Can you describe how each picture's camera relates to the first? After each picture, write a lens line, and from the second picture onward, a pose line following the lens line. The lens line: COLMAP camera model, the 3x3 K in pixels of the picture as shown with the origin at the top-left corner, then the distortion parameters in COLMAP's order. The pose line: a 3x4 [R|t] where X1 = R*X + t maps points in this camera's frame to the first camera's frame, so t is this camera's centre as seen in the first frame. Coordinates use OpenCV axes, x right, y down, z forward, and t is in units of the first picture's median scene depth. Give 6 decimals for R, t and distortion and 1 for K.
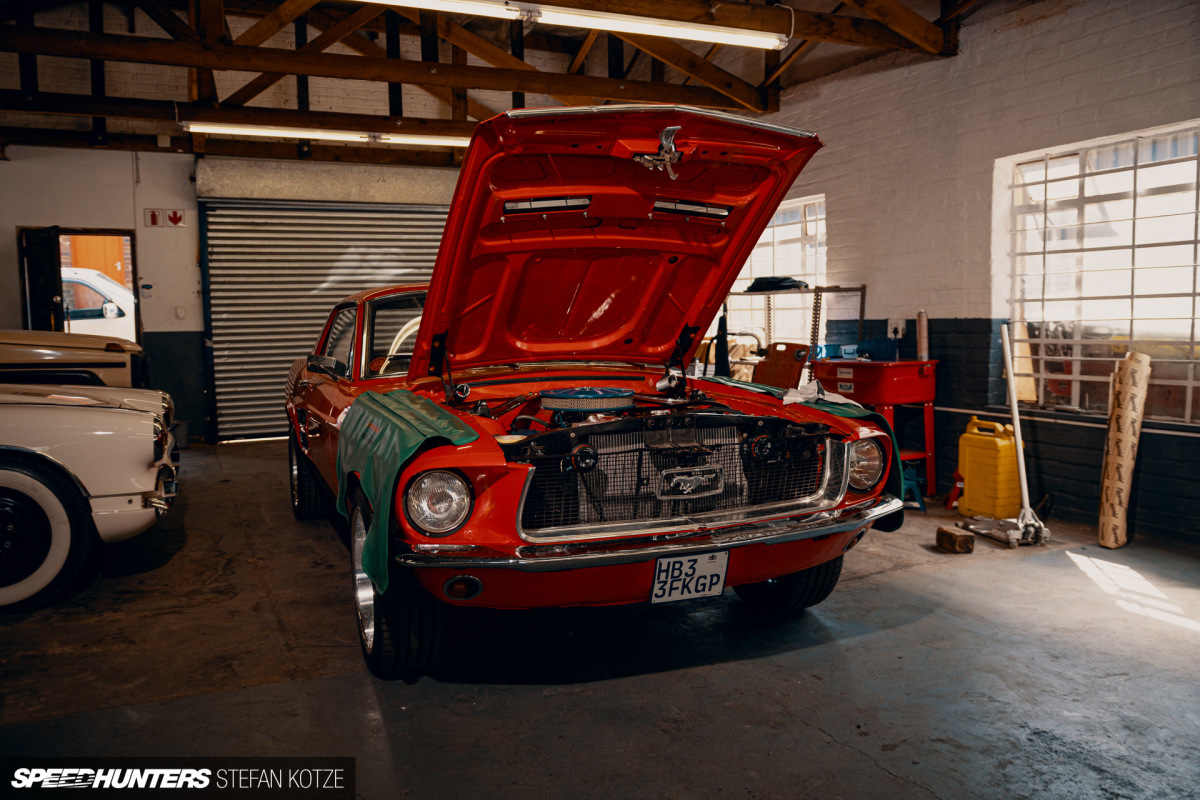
lens RADIAL K [[903.1, 0, 598.7], [0, 903.1, 398.1], [0, 0, 1]] dist [0.000854, 0.000870]
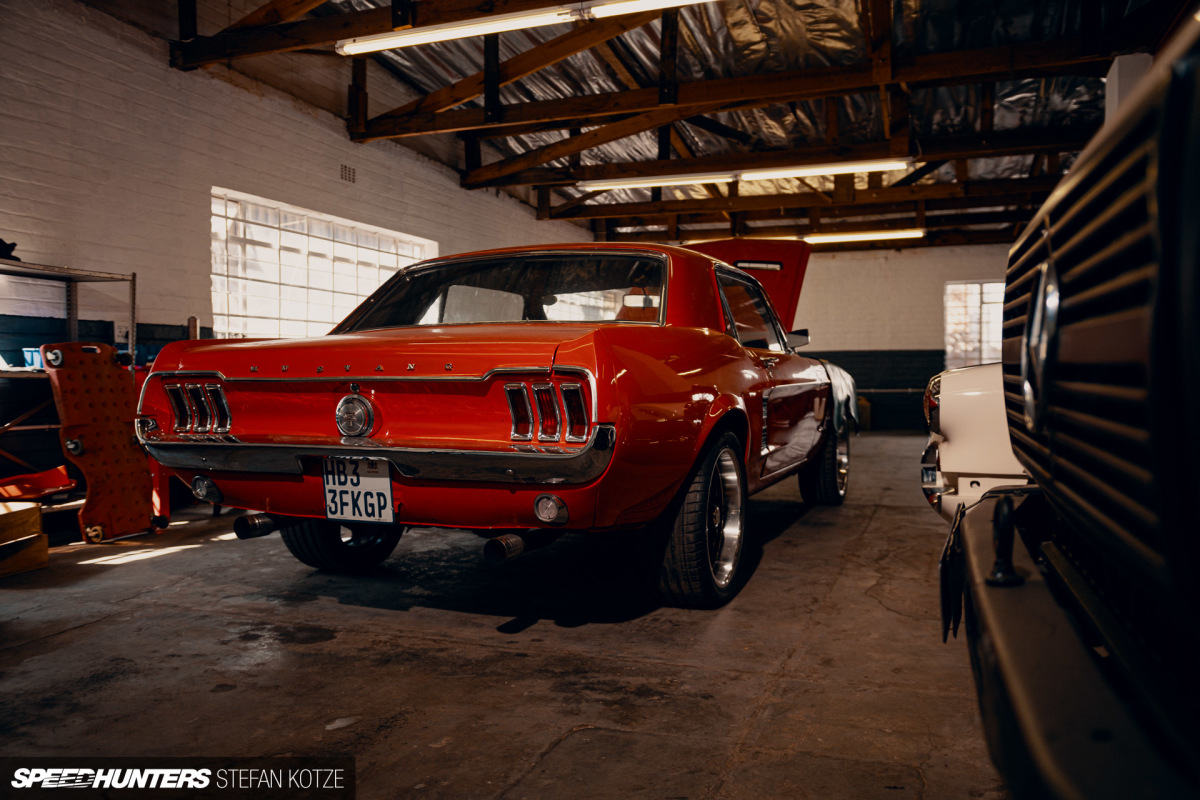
lens RADIAL K [[903.1, 0, 598.7], [0, 903.1, 398.1], [0, 0, 1]] dist [0.000854, 0.000870]
pose [[-0.721182, -0.001035, 0.692744, -0.629911], [0.083522, 0.992574, 0.088434, -0.056491], [-0.687692, 0.121637, -0.715741, 1.383259]]
